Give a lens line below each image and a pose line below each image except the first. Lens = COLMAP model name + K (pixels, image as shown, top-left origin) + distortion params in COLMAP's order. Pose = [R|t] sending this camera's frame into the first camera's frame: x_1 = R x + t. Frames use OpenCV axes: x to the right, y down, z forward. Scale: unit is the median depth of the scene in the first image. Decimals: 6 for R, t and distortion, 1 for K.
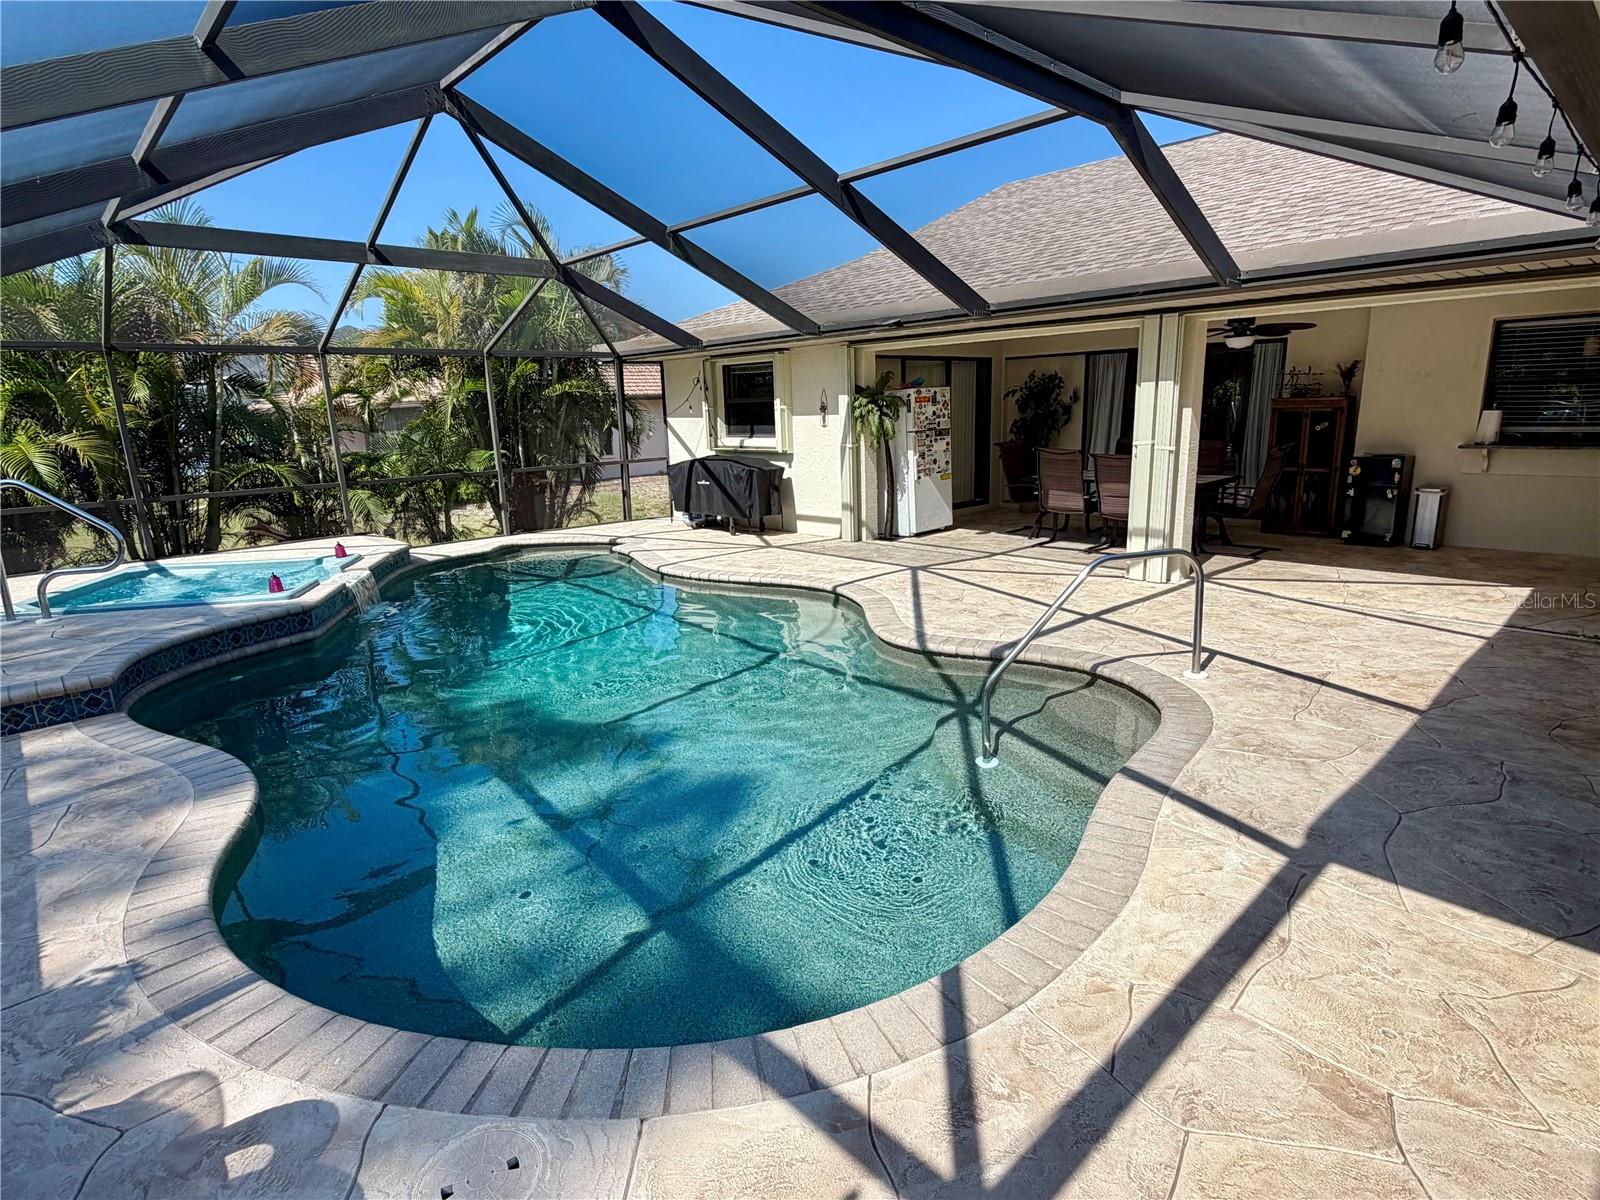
lens RADIAL K [[834.3, 0, 796.3], [0, 834.3, 596.2], [0, 0, 1]] dist [-0.000757, -0.001039]
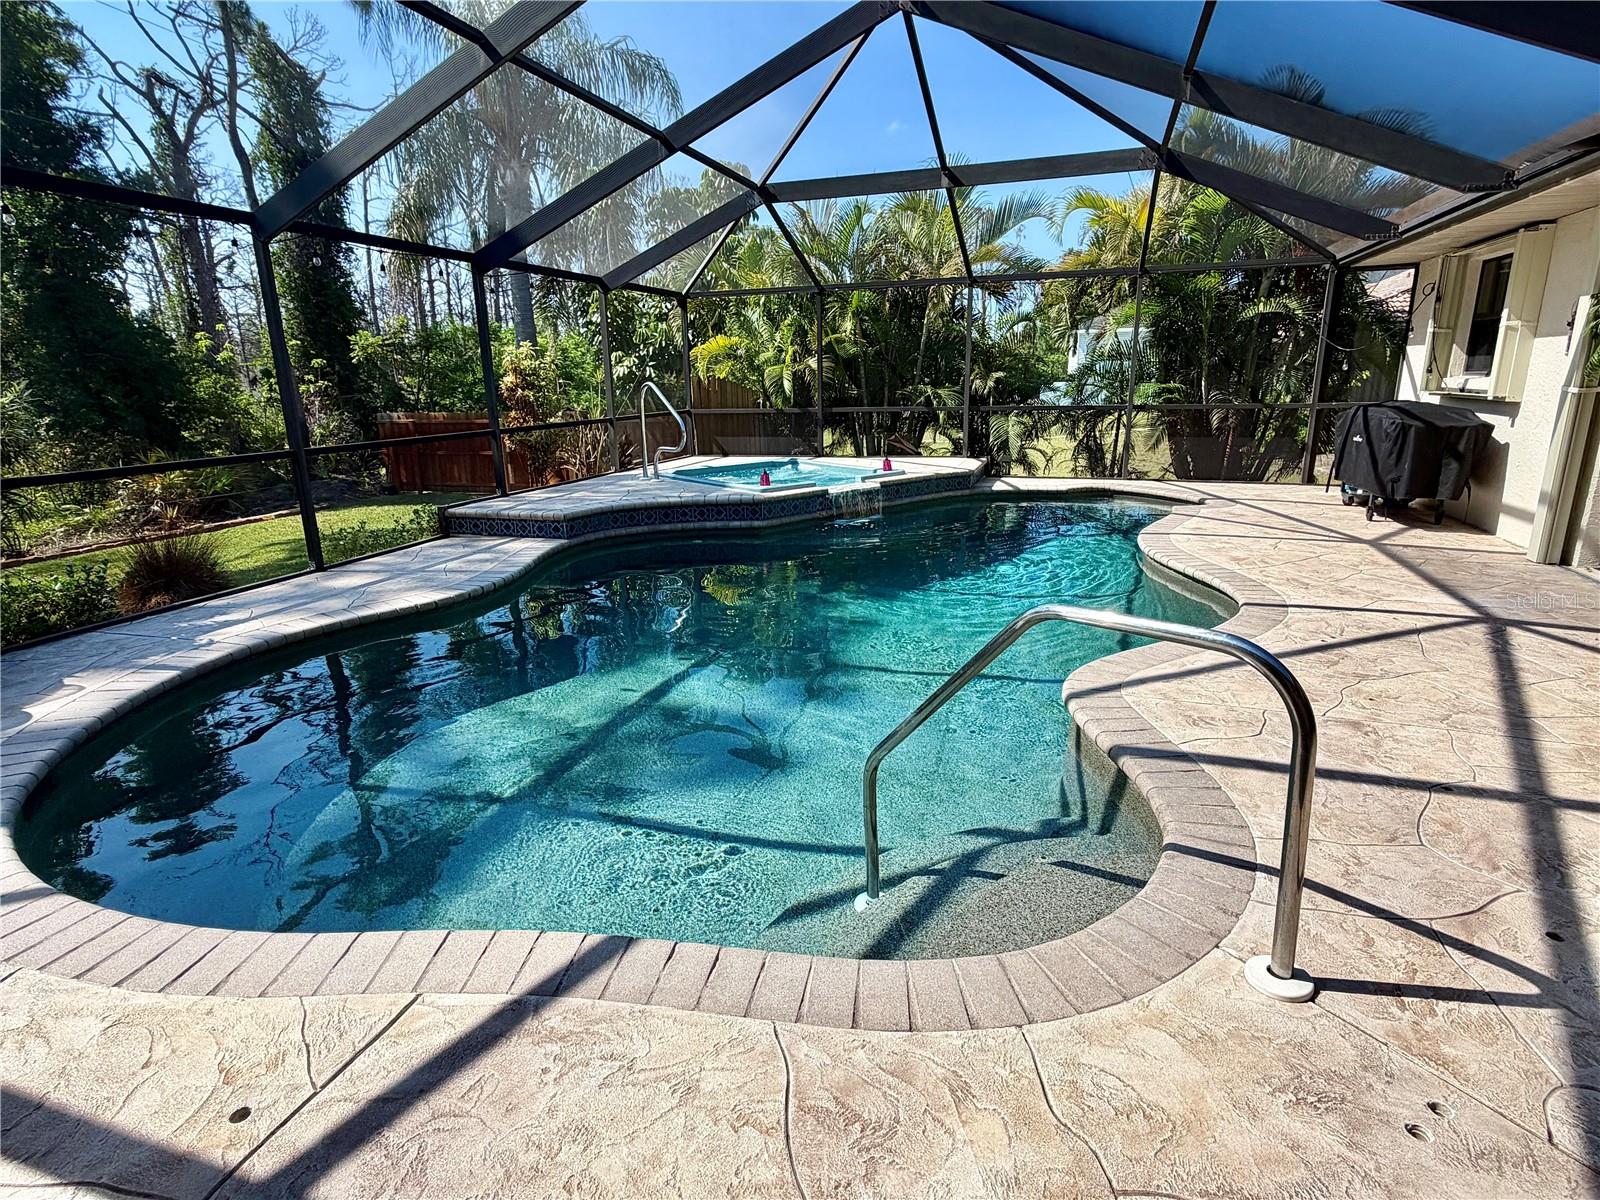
lens RADIAL K [[834.3, 0, 801.2], [0, 834.3, 602.8], [0, 0, 1]] dist [-0.000757, -0.001039]
pose [[0.480663, 0.251439, -0.840084, 0.315340], [-0.188652, 0.965228, 0.180956, -0.048006], [0.856372, 0.071505, 0.511384, 0.294068]]
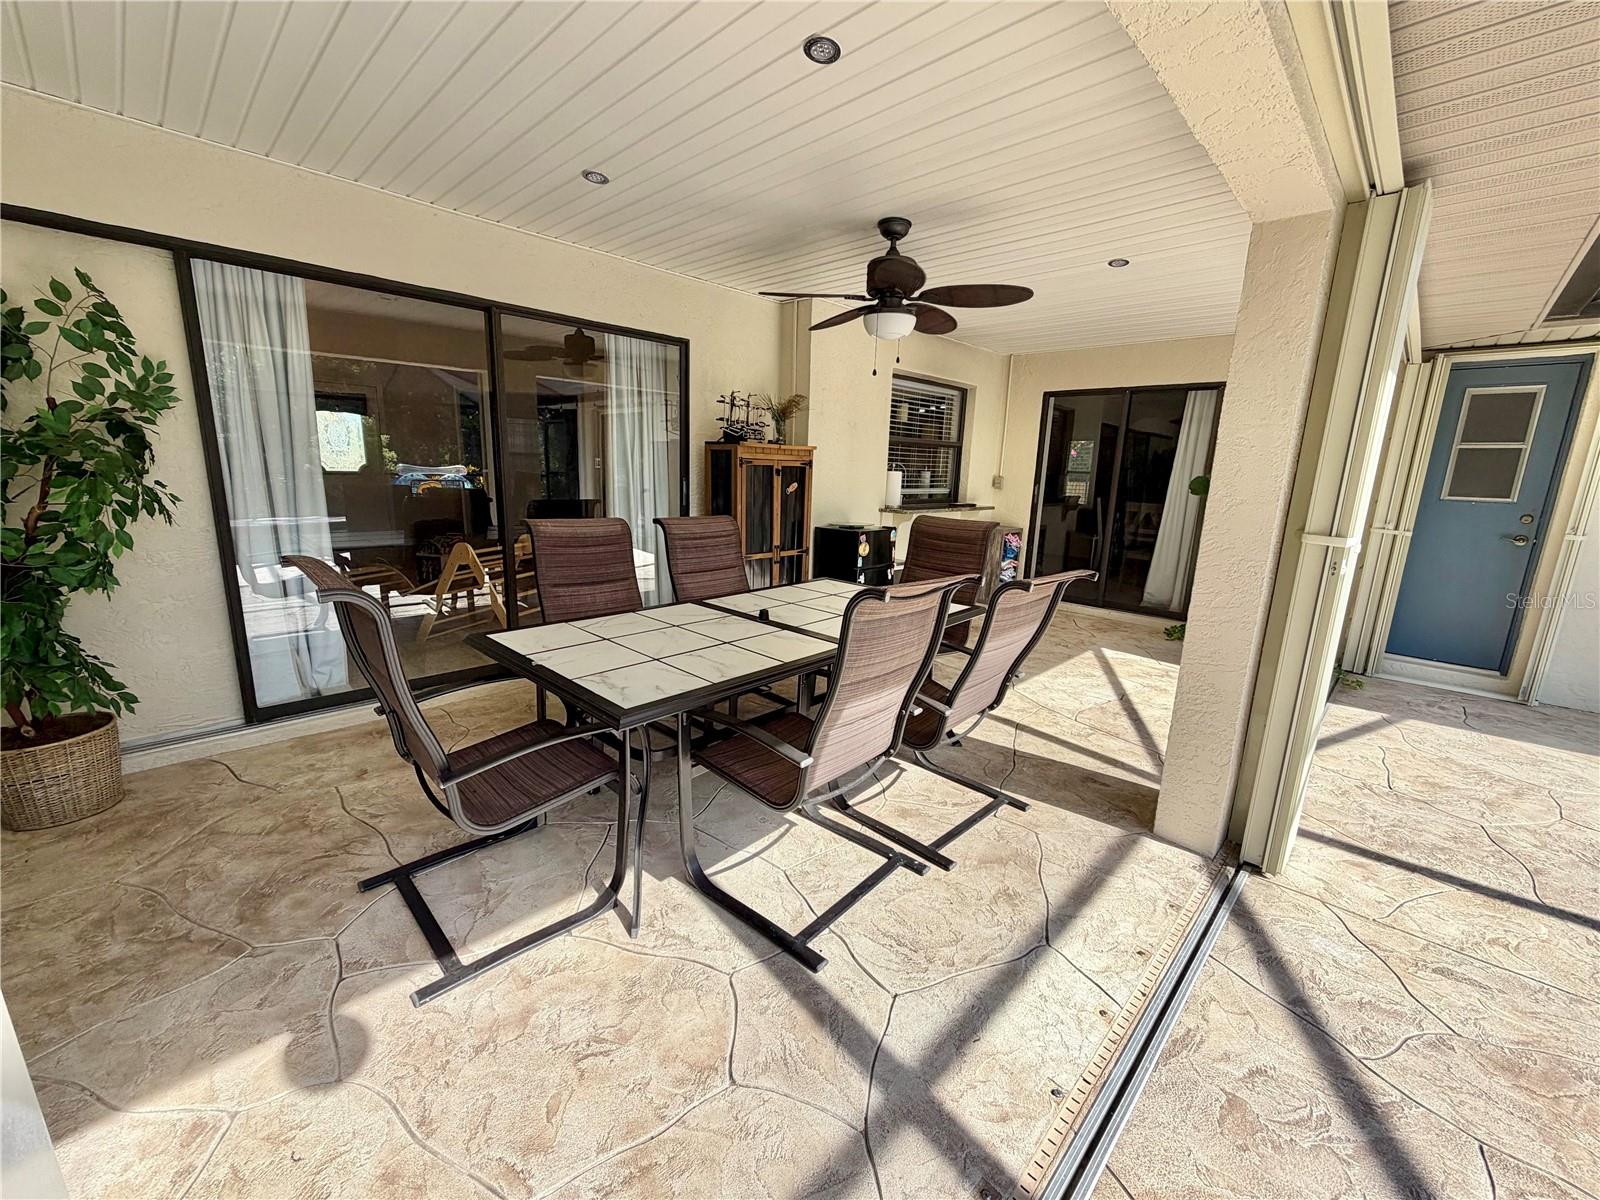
lens RADIAL K [[637.0, 0, 795.8], [0, 637.0, 601.8], [0, 0, 1]] dist [0.000236, 0.000028]
pose [[-0.054349, -0.181452, 0.981897, 0.107228], [0.198690, 0.961721, 0.188721, -0.188977], [-0.978554, 0.205350, -0.016215, 0.914164]]
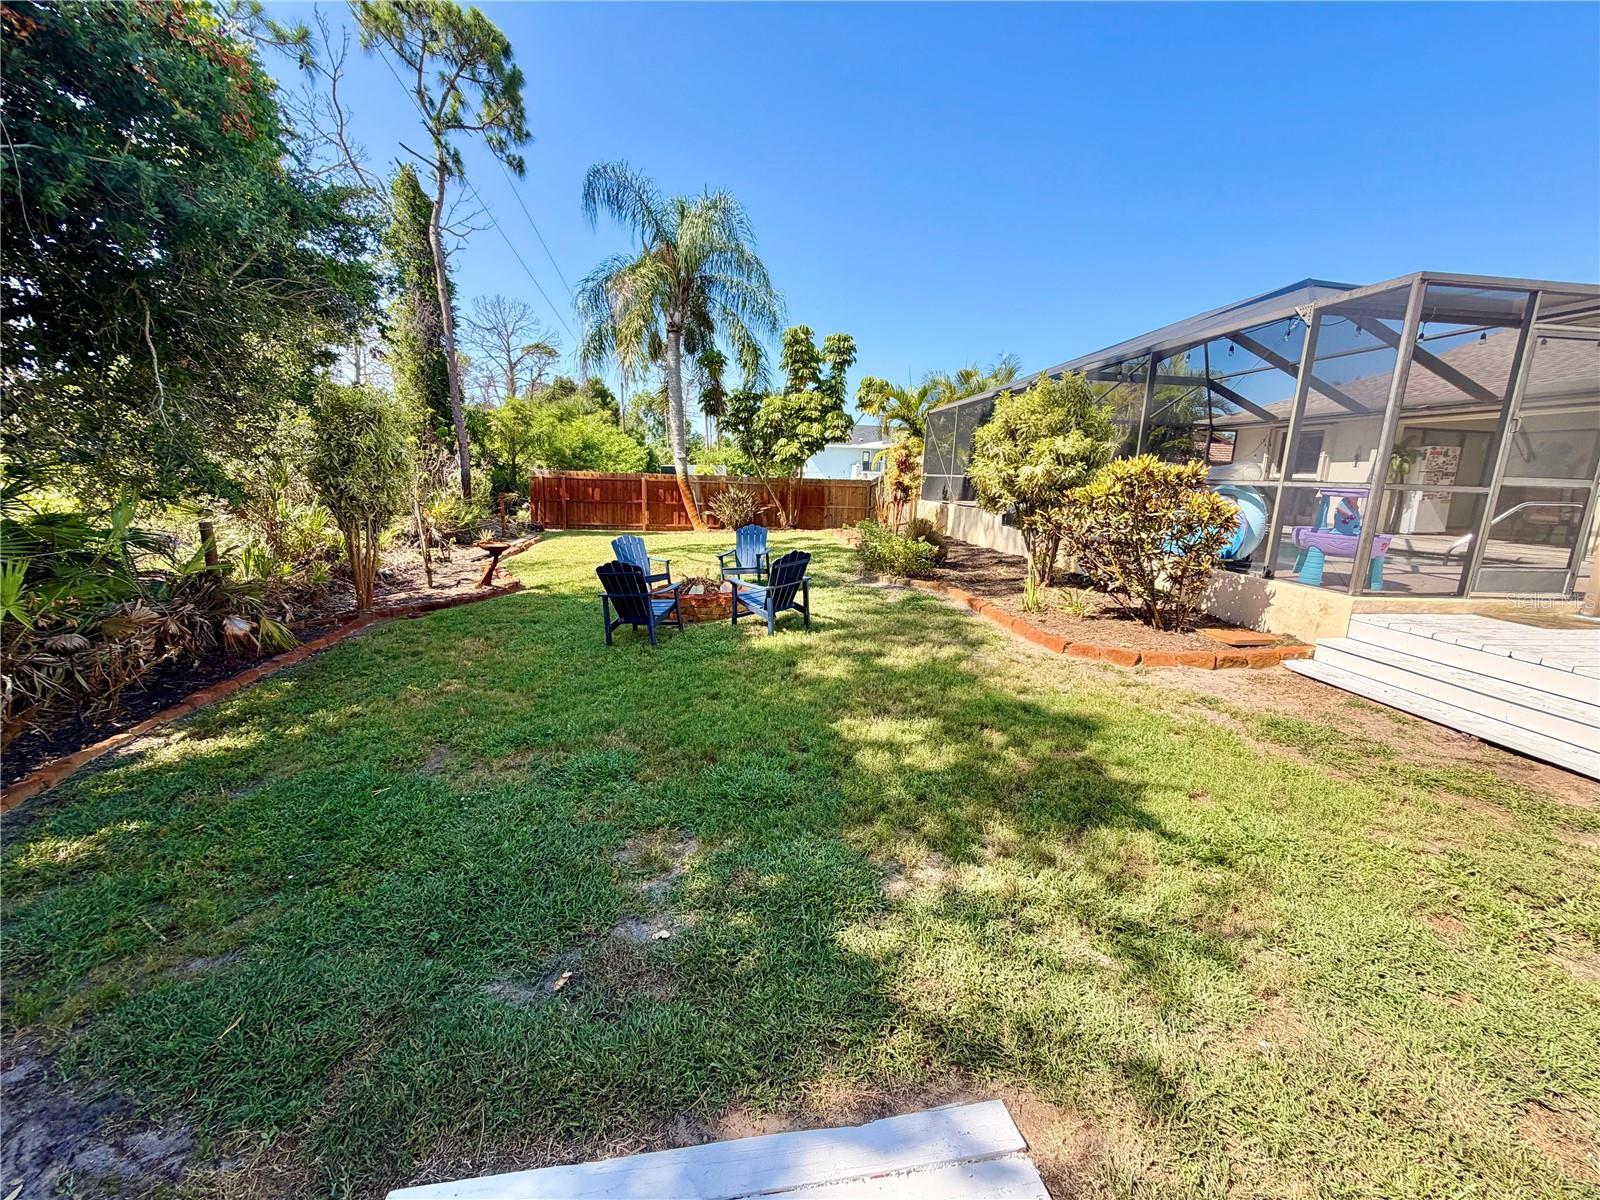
lens RADIAL K [[637.0, 0, 802.4], [0, 637.0, 595.7], [0, 0, 1]] dist [0.000236, 0.000028]
pose [[0.814029, 0.168182, -0.555942, -0.128224], [-0.189805, 0.981637, 0.019044, 0.267220], [0.548936, 0.090018, 0.831003, -0.752272]]
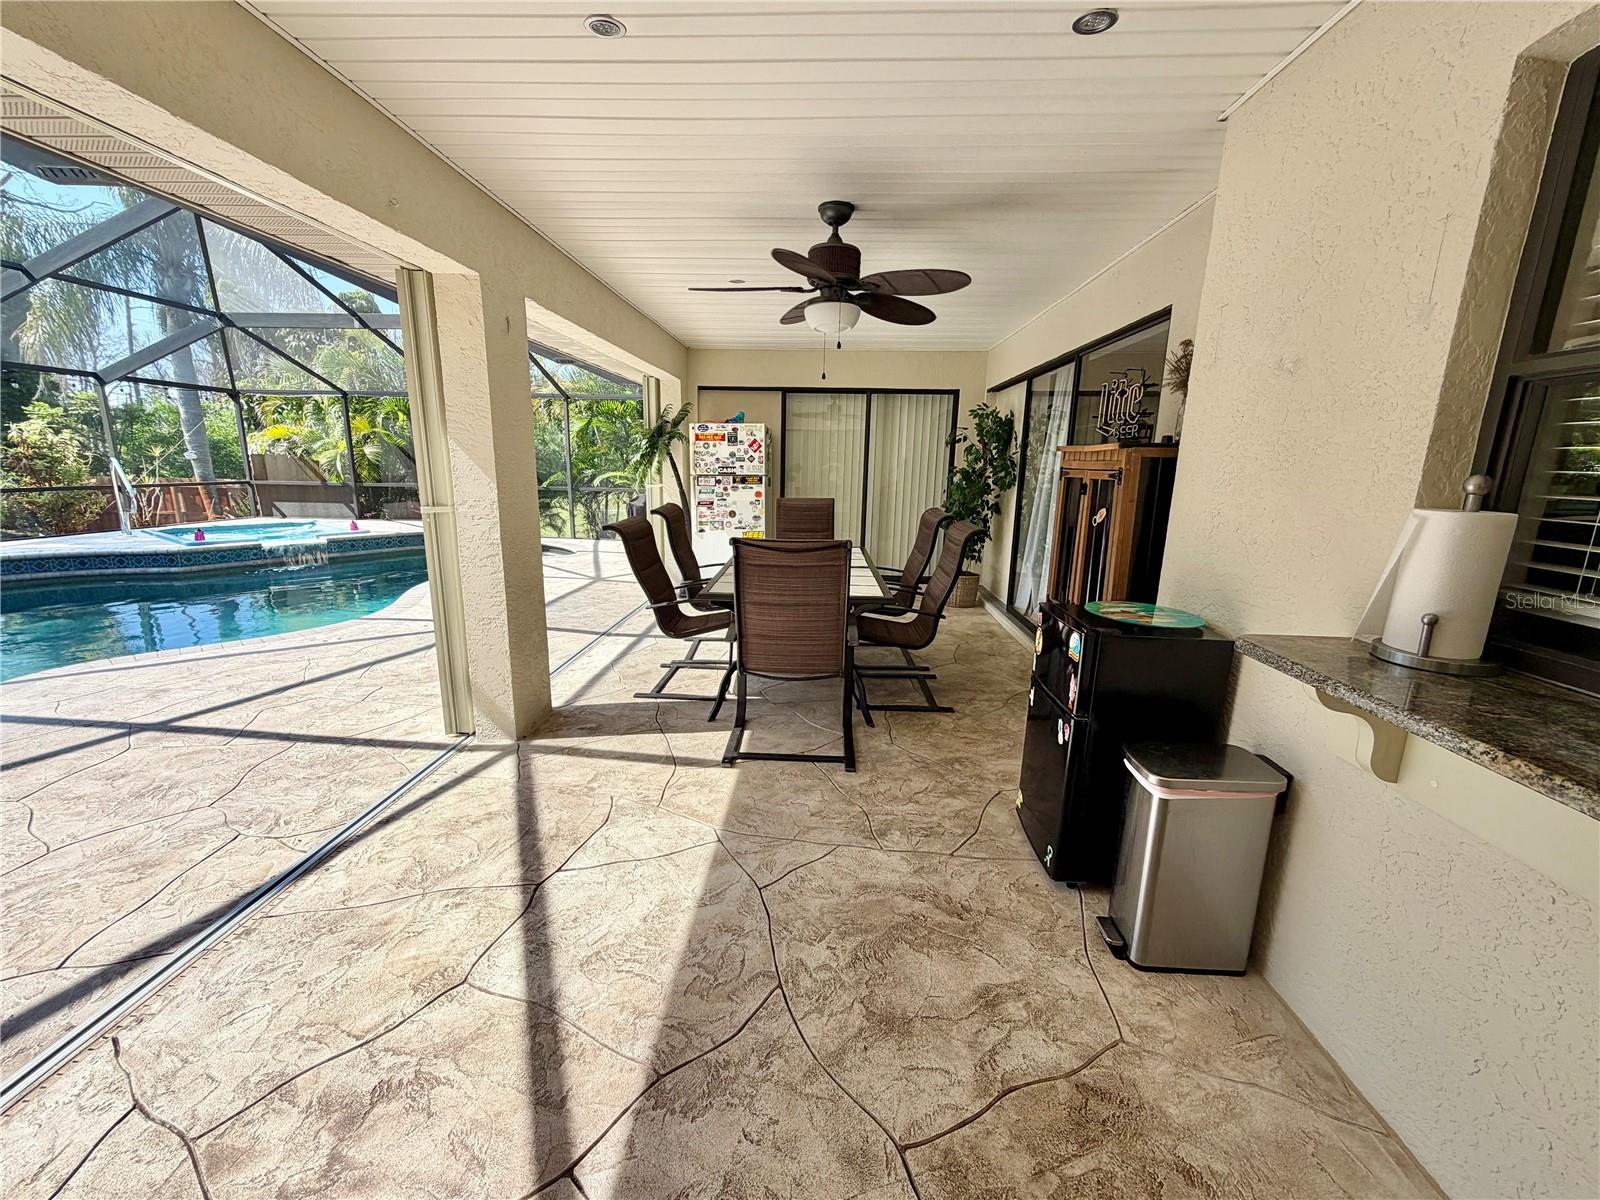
lens RADIAL K [[637.0, 0, 802.5], [0, 637.0, 602.0], [0, 0, 1]] dist [0.000236, 0.000028]
pose [[0.705693, 0.198302, -0.680201, 0.673319], [-0.202320, 0.976461, 0.074769, -0.141284], [0.679017, 0.084854, 0.729202, 0.613238]]
